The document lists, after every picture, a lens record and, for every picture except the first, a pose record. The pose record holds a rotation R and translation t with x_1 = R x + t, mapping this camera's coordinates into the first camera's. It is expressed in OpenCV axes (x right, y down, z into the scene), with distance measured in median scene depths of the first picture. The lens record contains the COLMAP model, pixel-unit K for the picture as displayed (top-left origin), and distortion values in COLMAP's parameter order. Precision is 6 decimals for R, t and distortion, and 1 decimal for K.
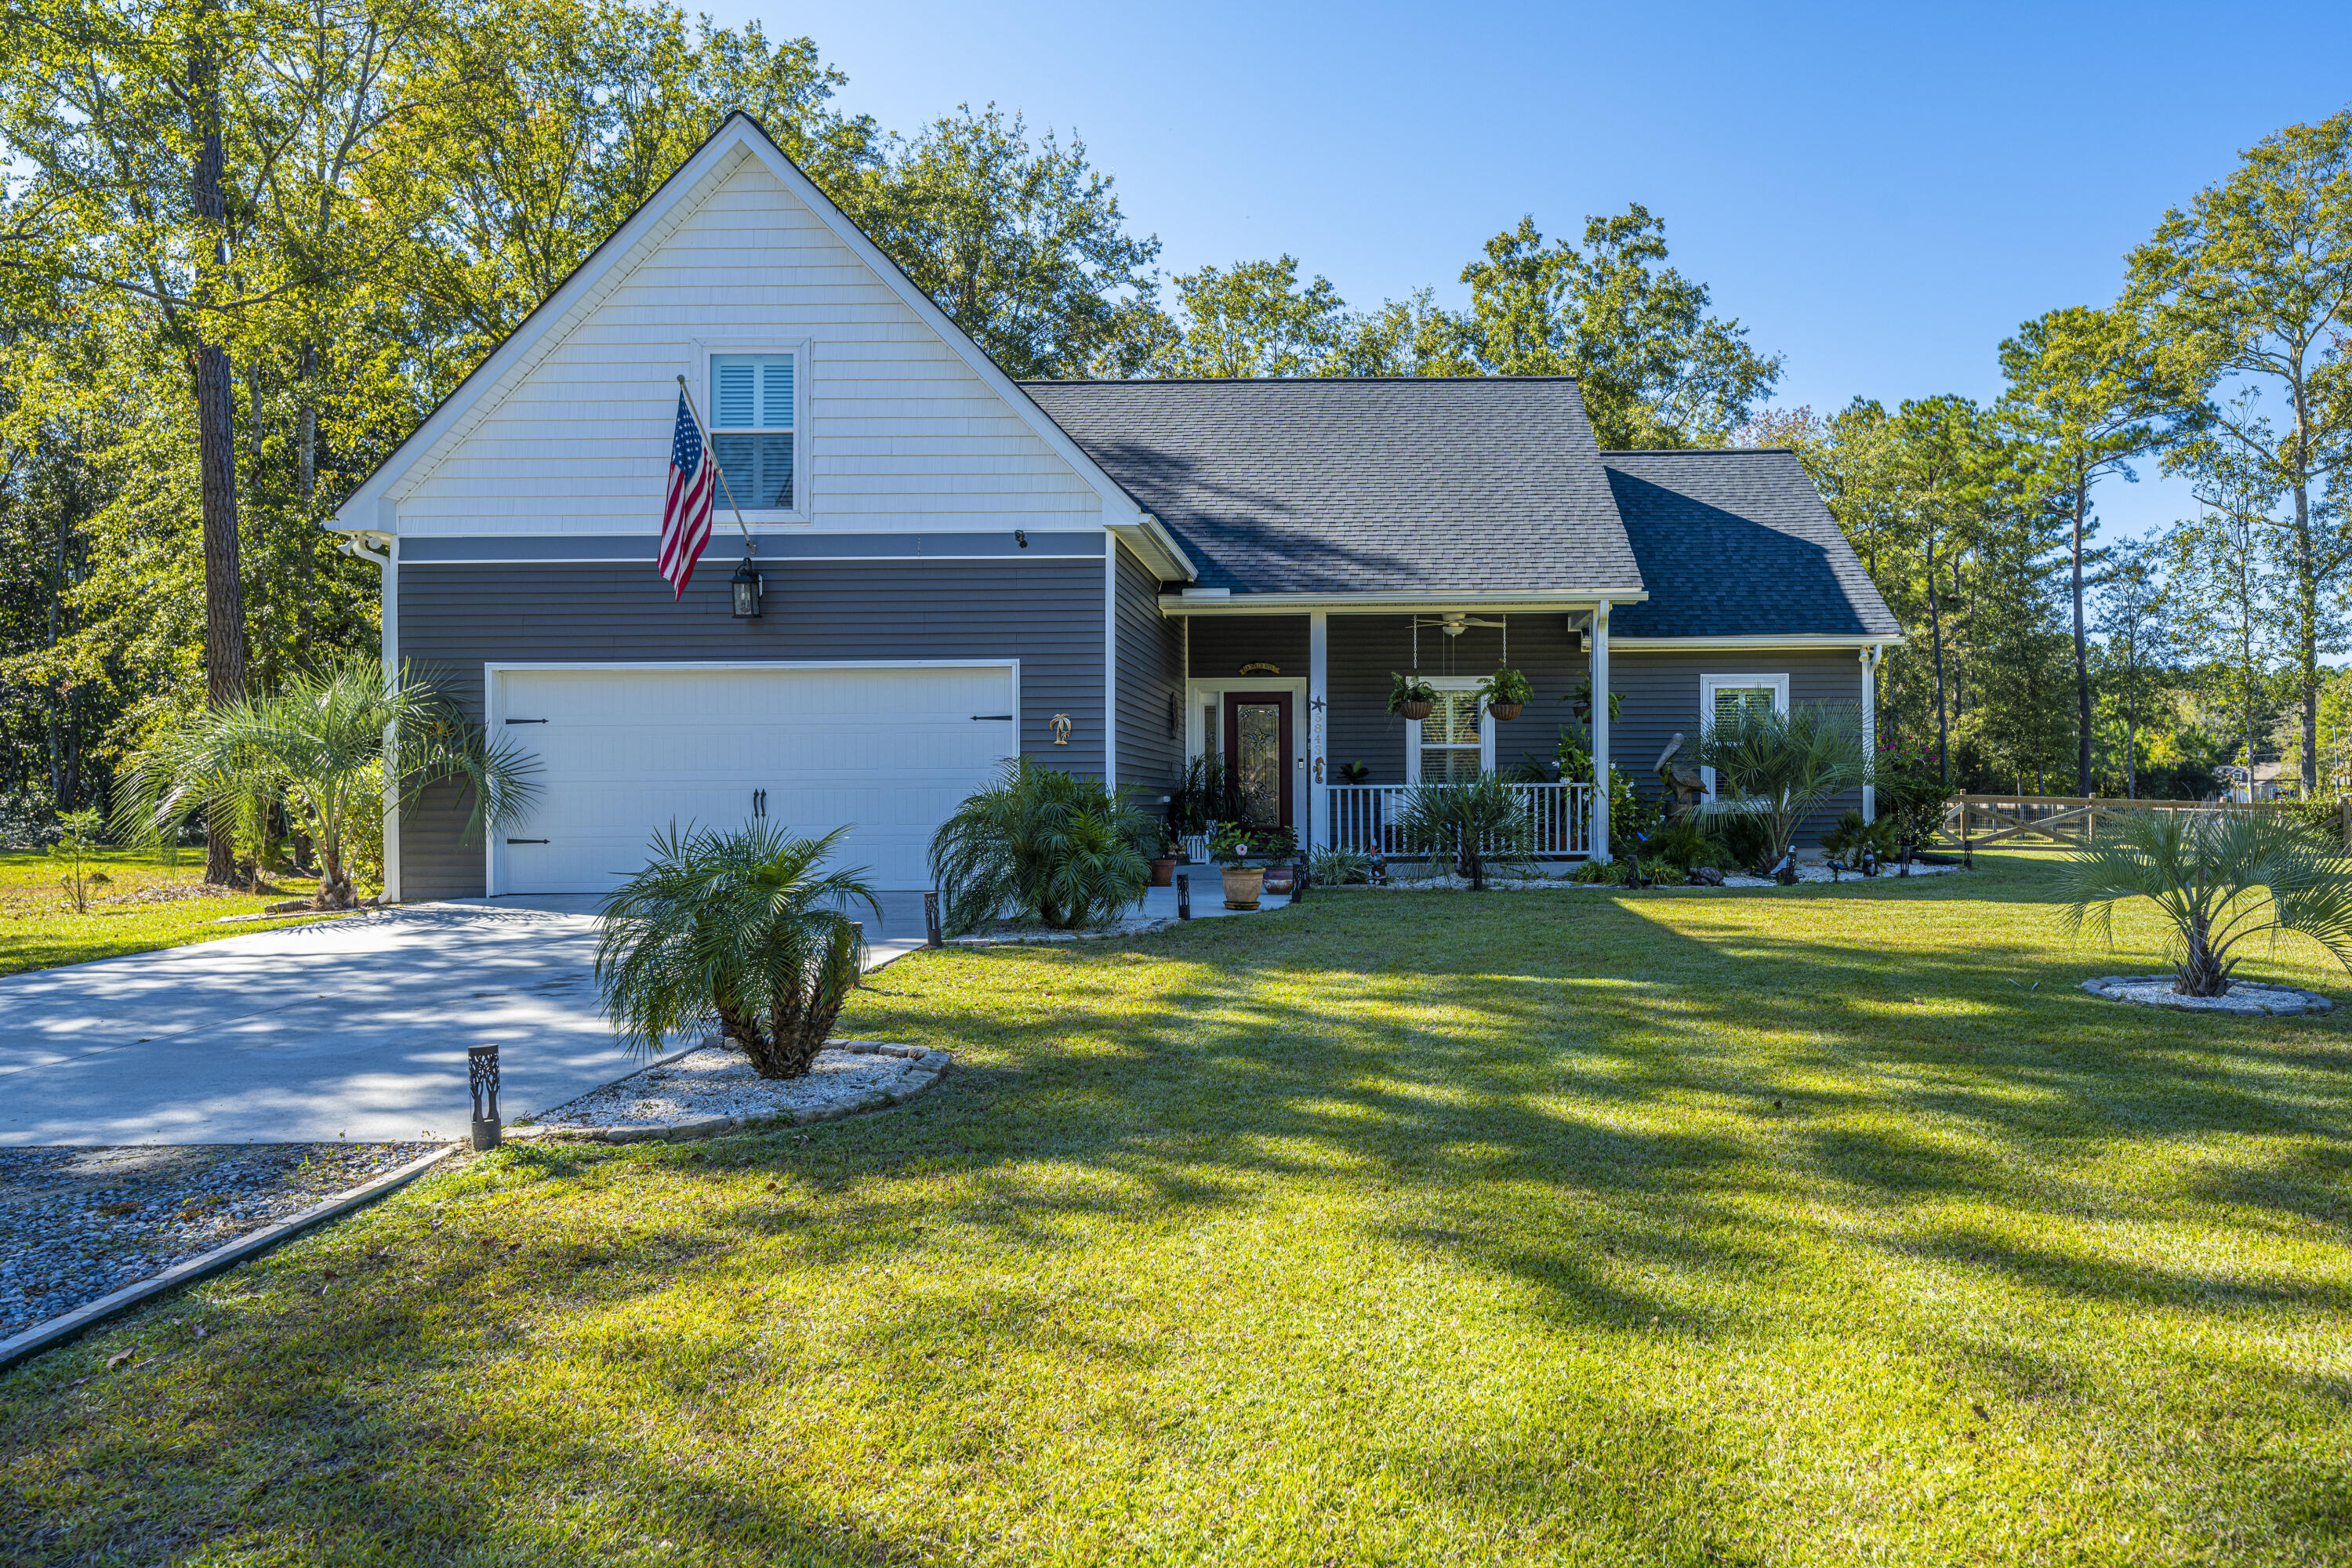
lens RADIAL K [[1475.5, 0, 1179.3], [0, 1475.5, 784.9], [0, 0, 1]] dist [-0.002382, -0.000701]
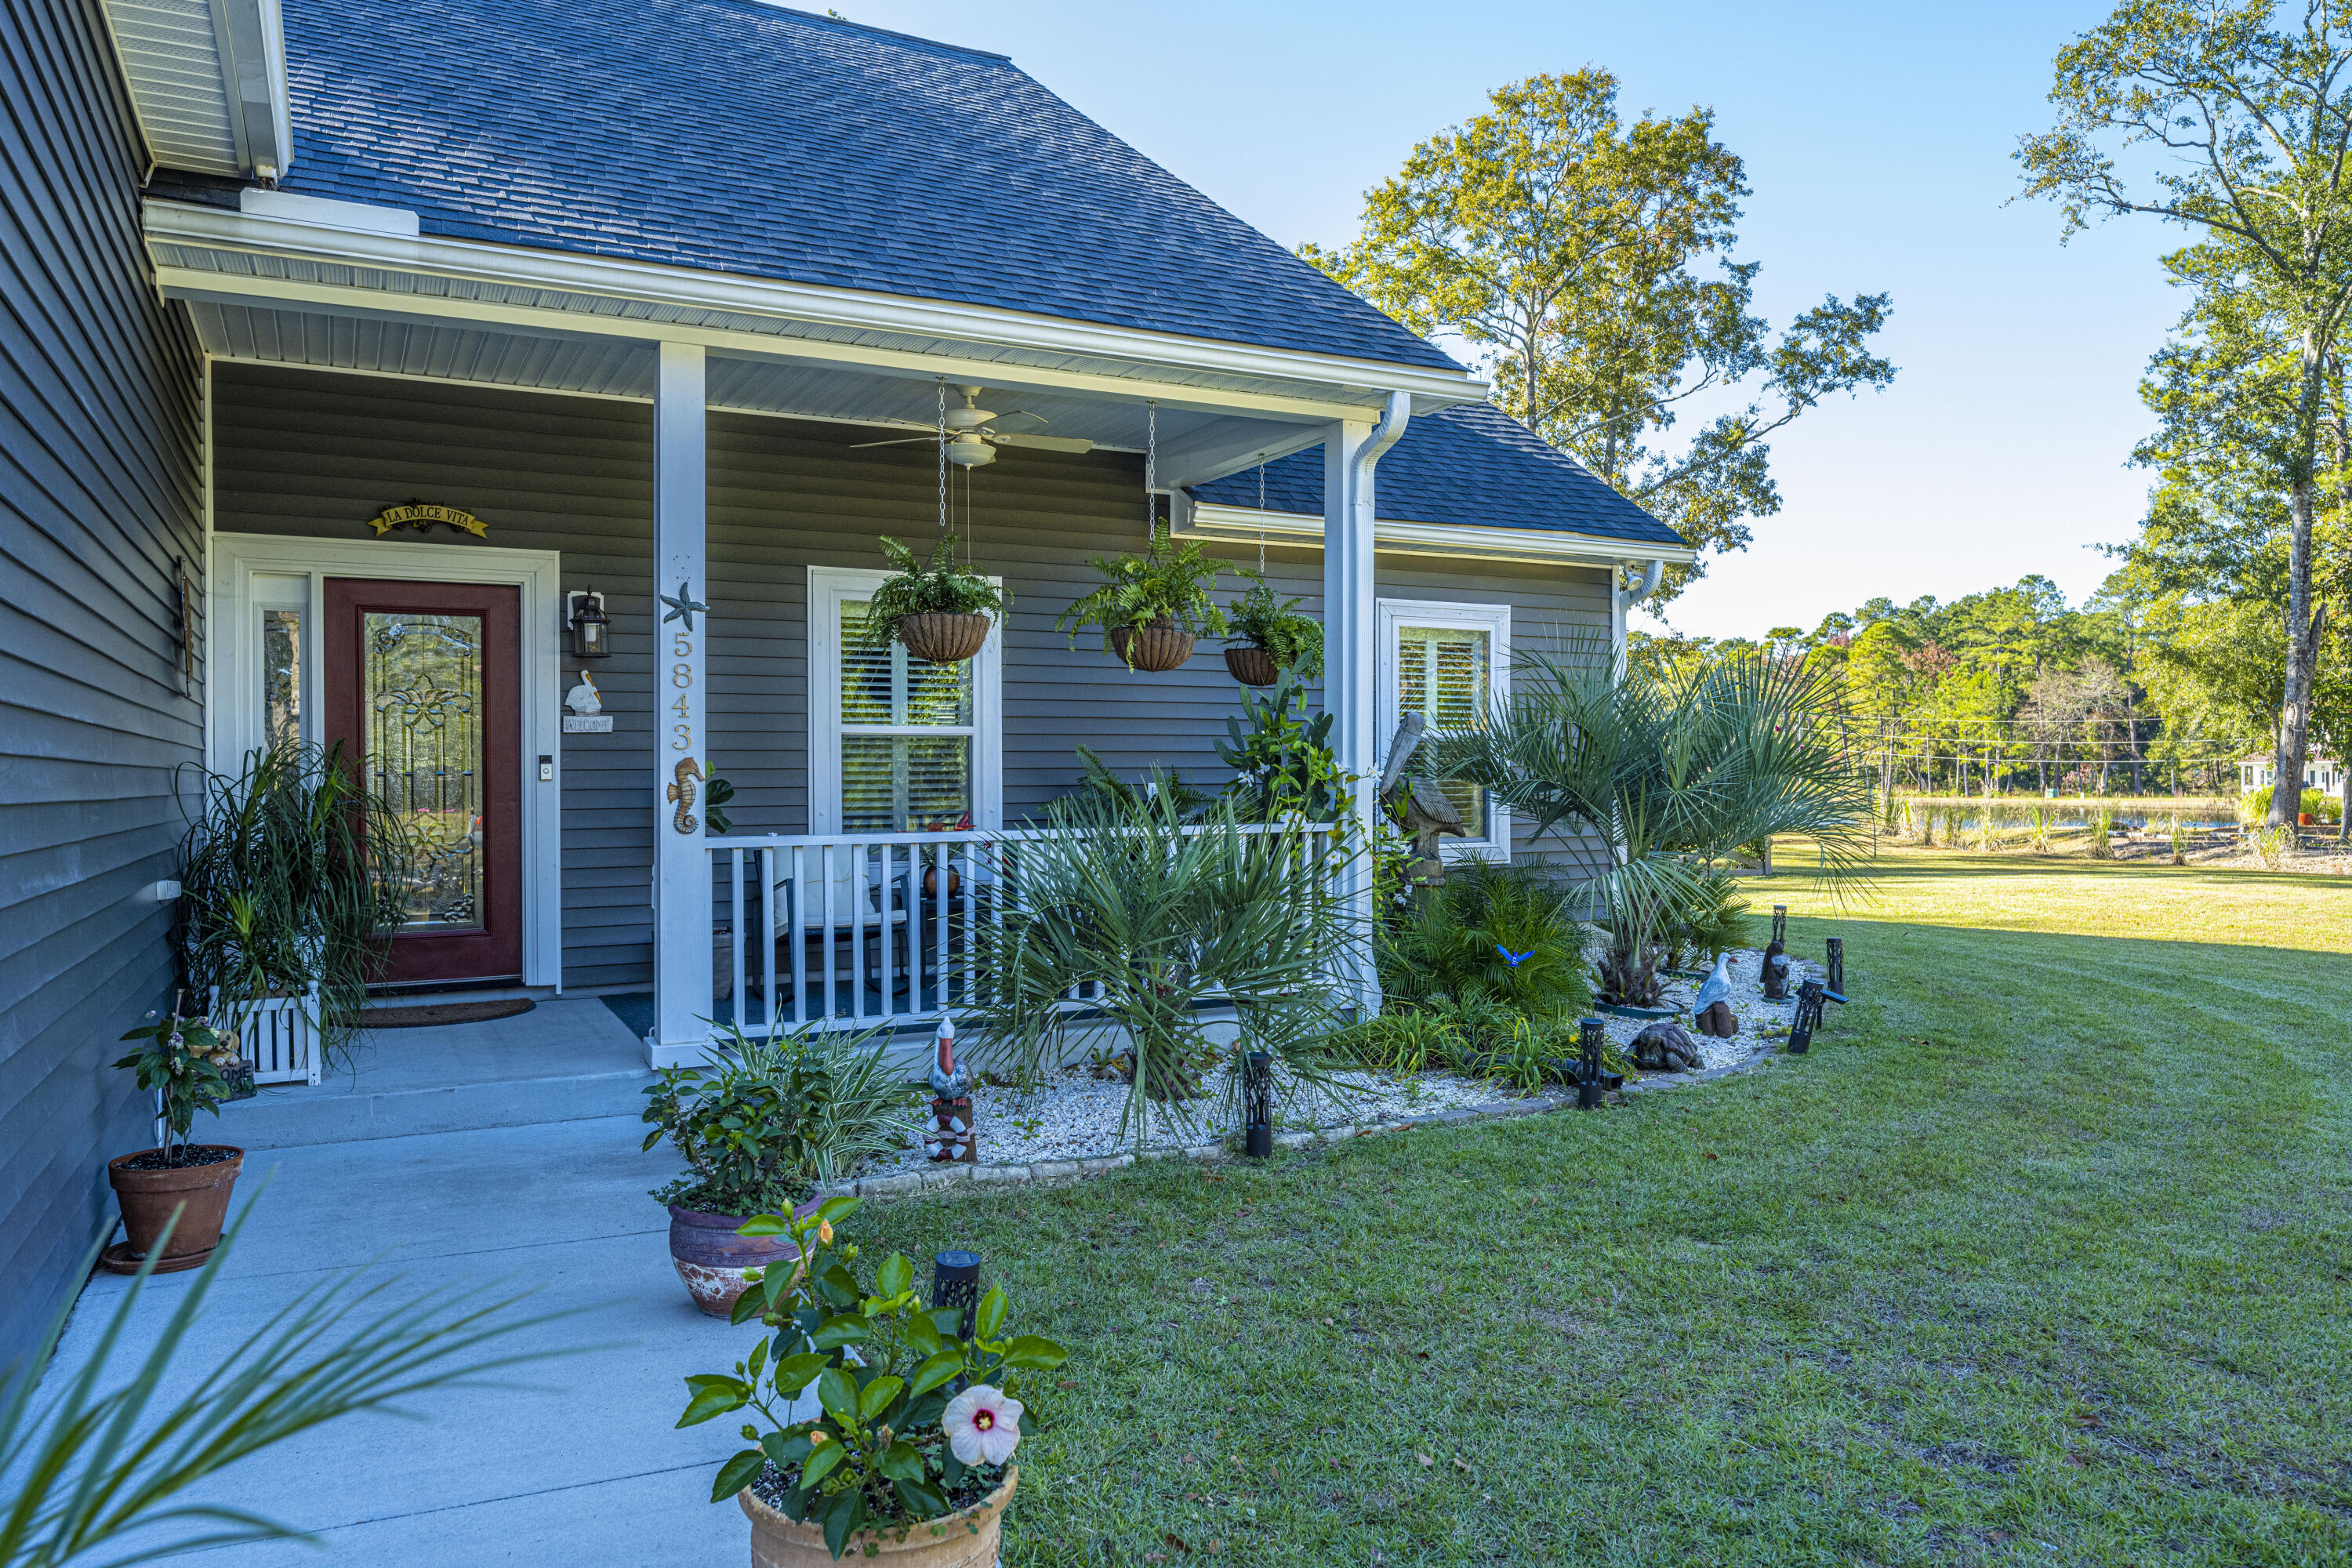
lens RADIAL K [[1590.3, 0, 1160.3], [0, 1590.3, 777.1], [0, 0, 1]] dist [-0.002993, 0.003694]
pose [[0.824406, -0.003655, 0.565988, -0.025396], [0.000488, 0.999983, 0.005747, -0.015802], [-0.565999, -0.004462, 0.824394, 0.605616]]
